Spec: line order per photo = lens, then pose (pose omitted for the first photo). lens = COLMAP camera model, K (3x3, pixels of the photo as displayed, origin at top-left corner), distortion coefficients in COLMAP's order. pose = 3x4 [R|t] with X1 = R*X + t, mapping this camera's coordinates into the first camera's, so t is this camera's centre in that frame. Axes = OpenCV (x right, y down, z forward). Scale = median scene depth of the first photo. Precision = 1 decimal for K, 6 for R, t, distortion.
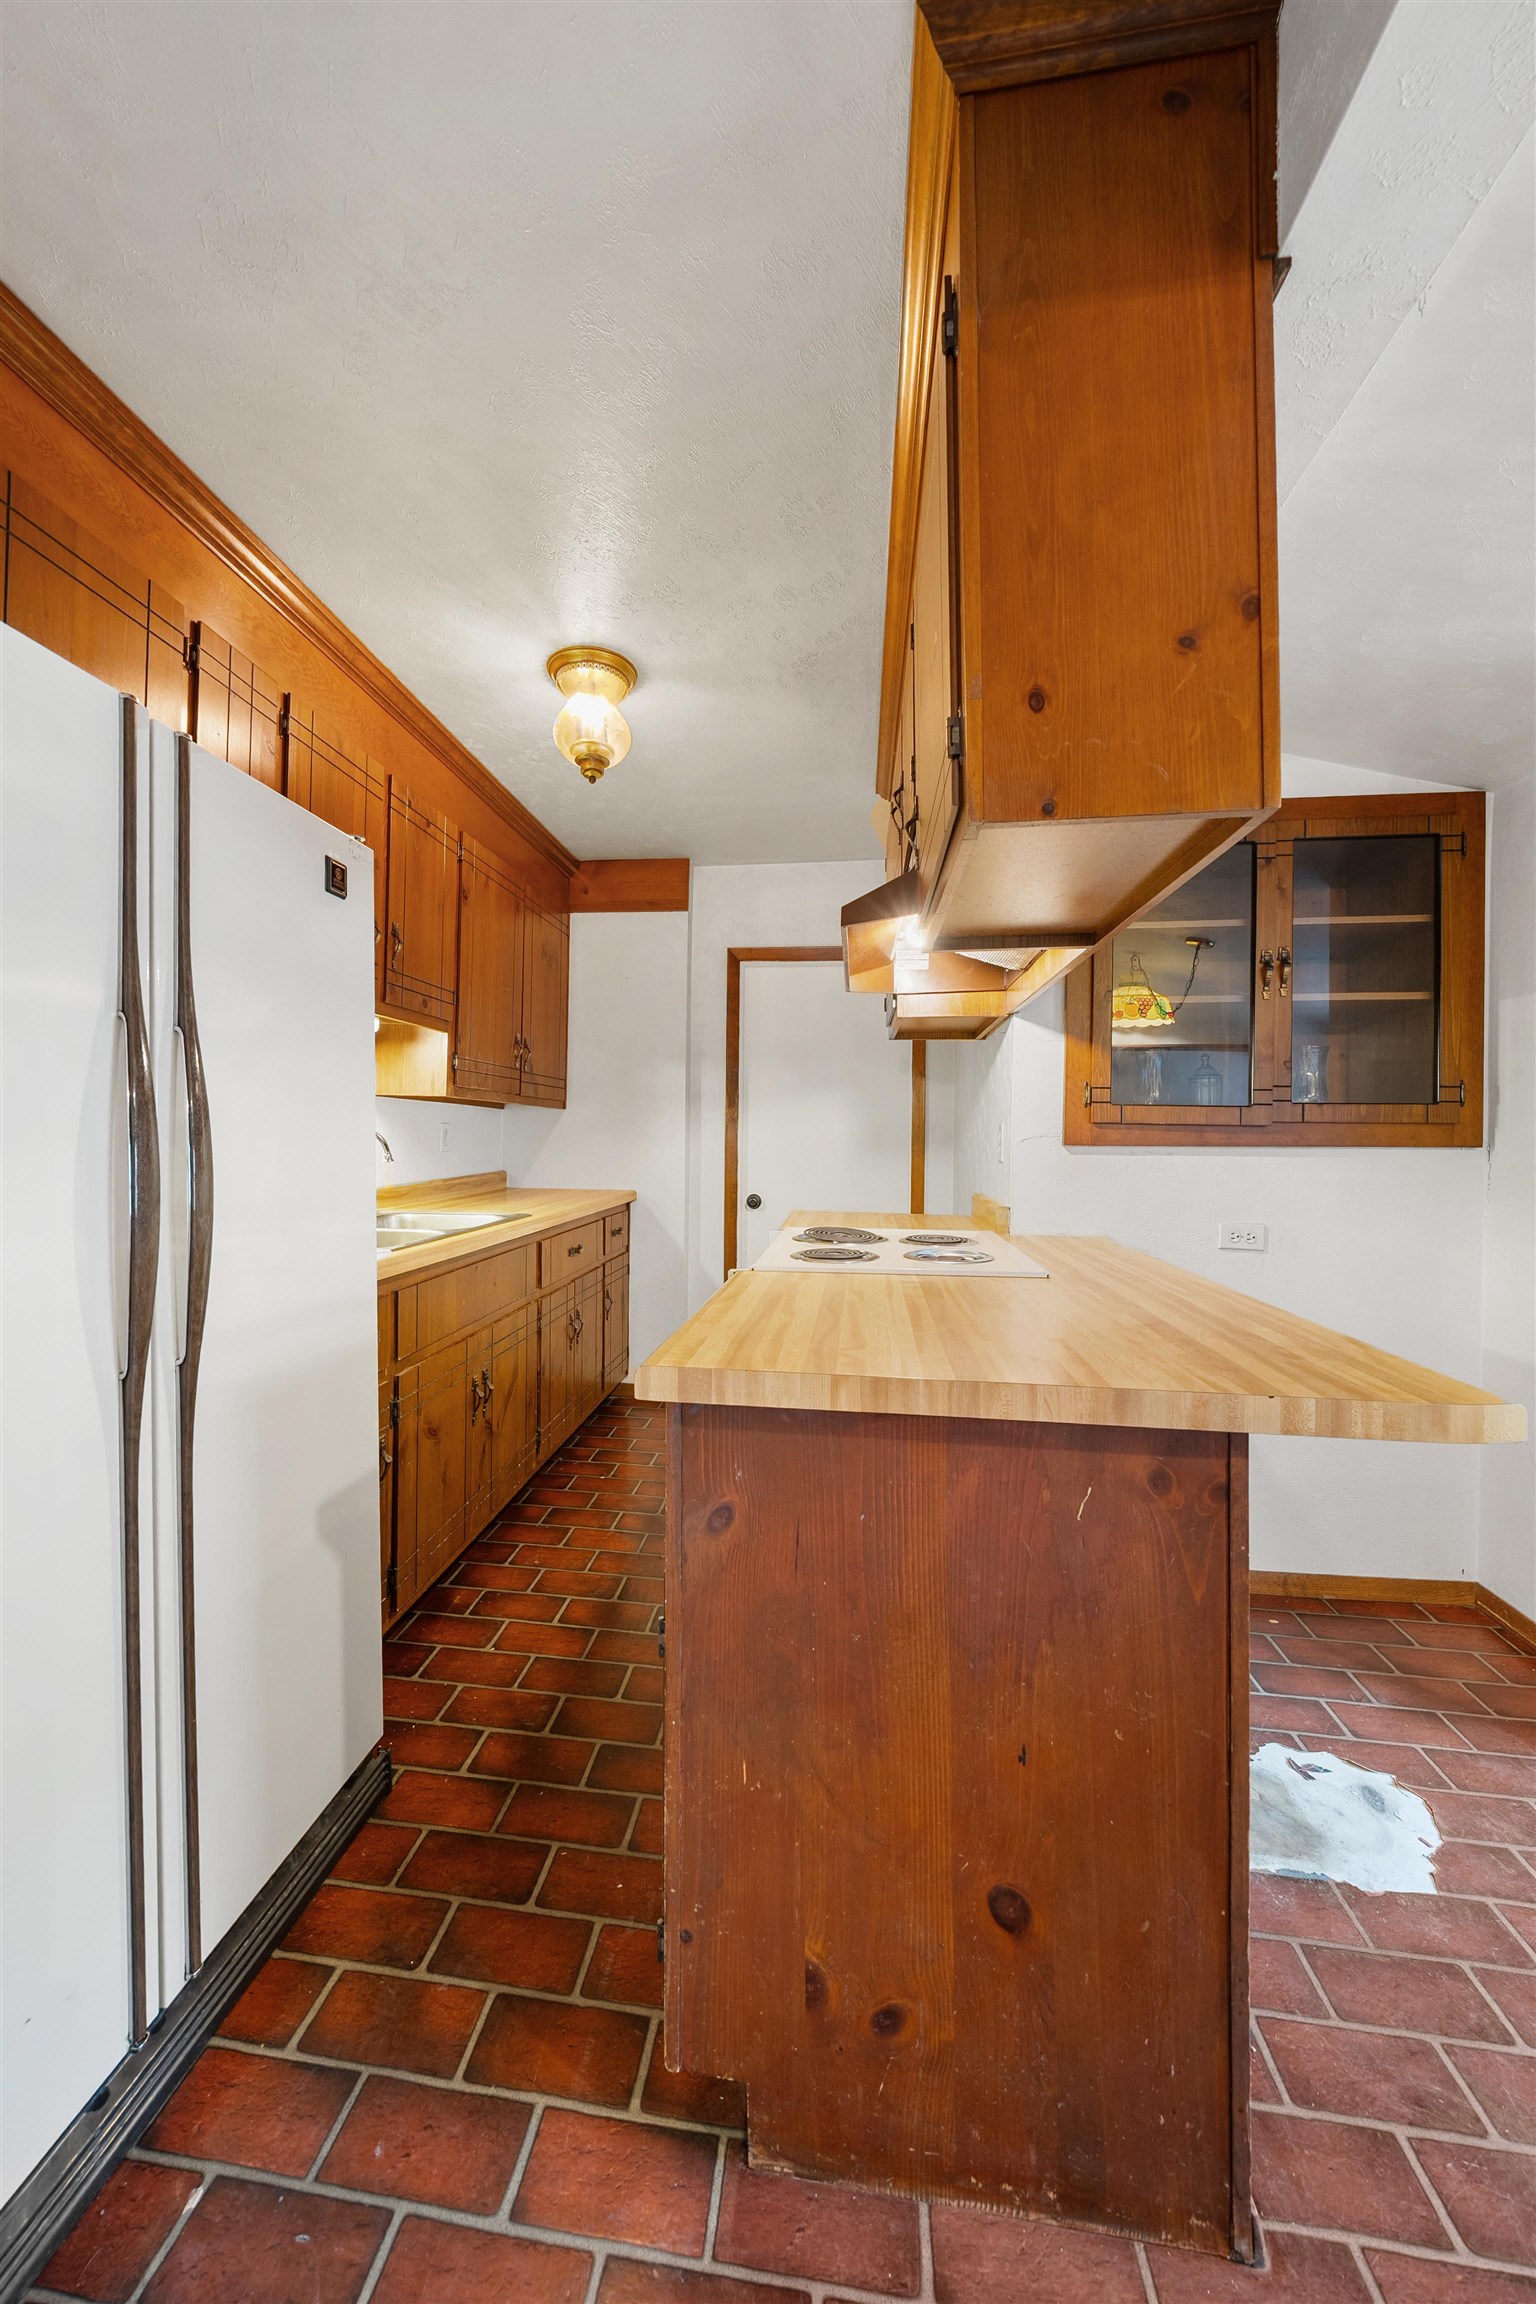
lens RADIAL K [[787.0, 0, 771.2], [0, 787.0, 1138.1], [0, 0, 1]] dist [-0.003177, -0.000048]
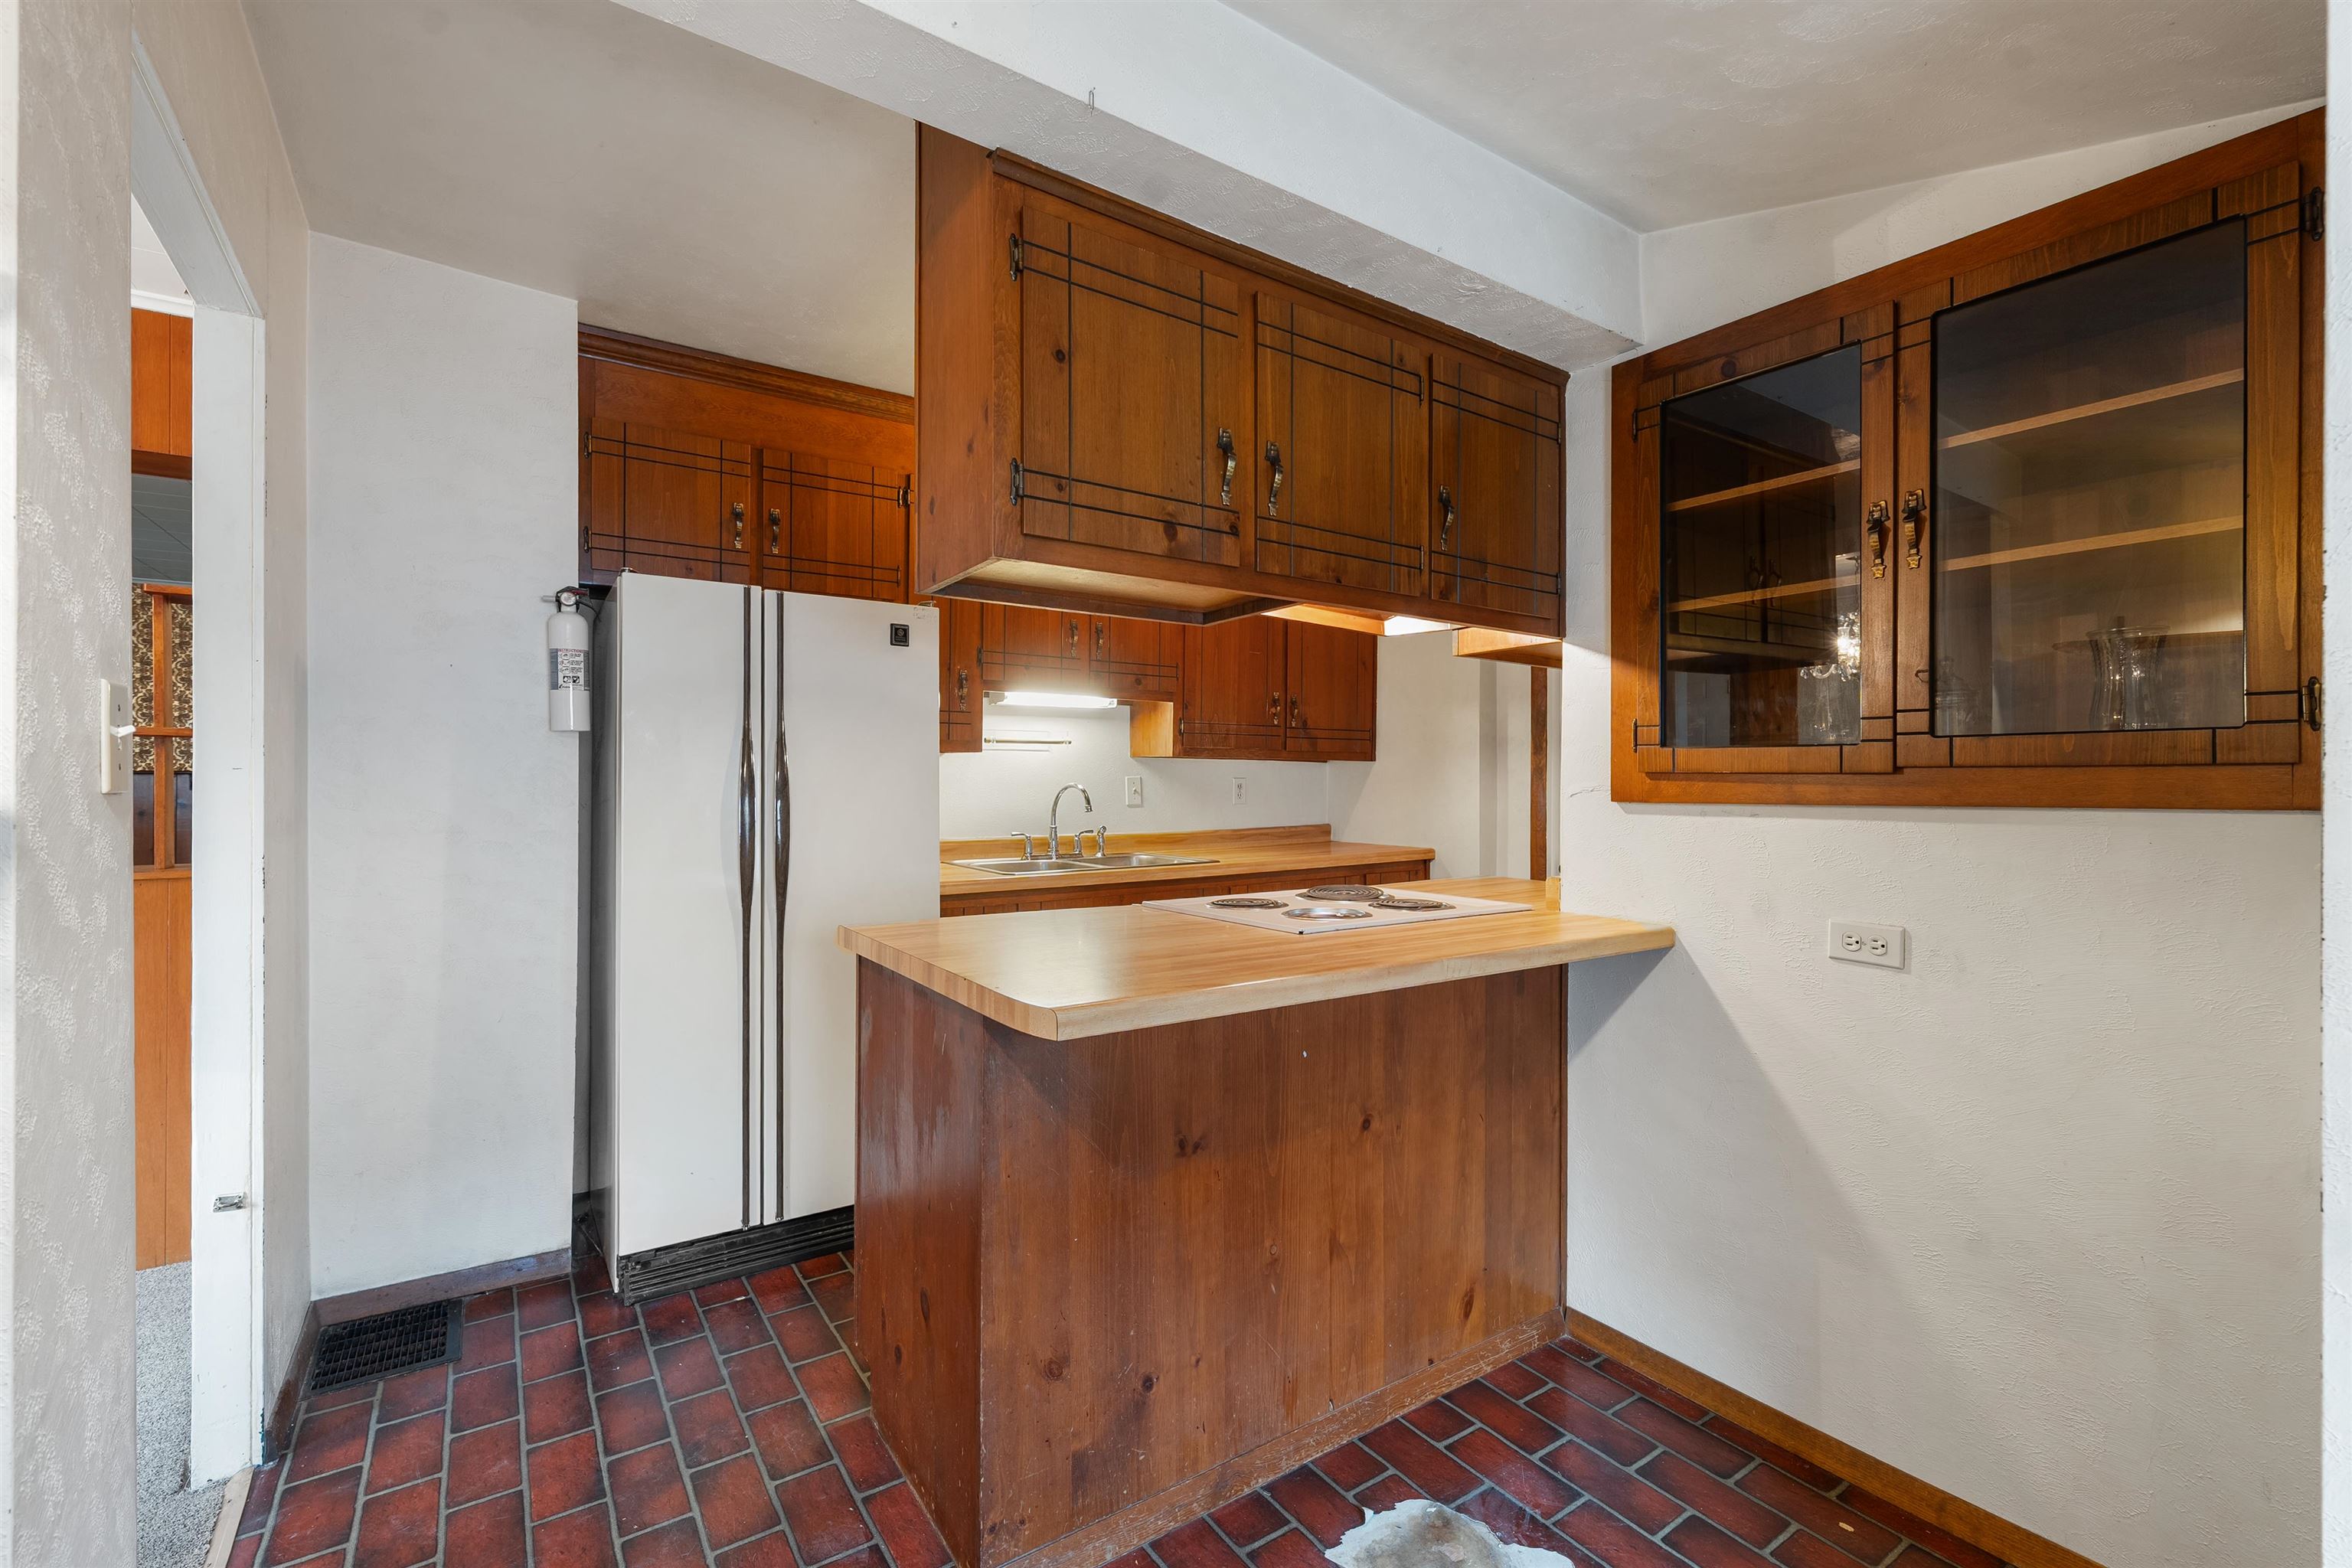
lens RADIAL K [[1018.4, 0, 1227.7], [0, 1018.4, 788.4], [0, 0, 1]] dist [0.004669, 0.000885]
pose [[0.682094, -0.004402, -0.731252, 0.861981], [0.004595, 0.999988, -0.001734, -0.004045], [0.731250, -0.002177, 0.682106, 0.034039]]
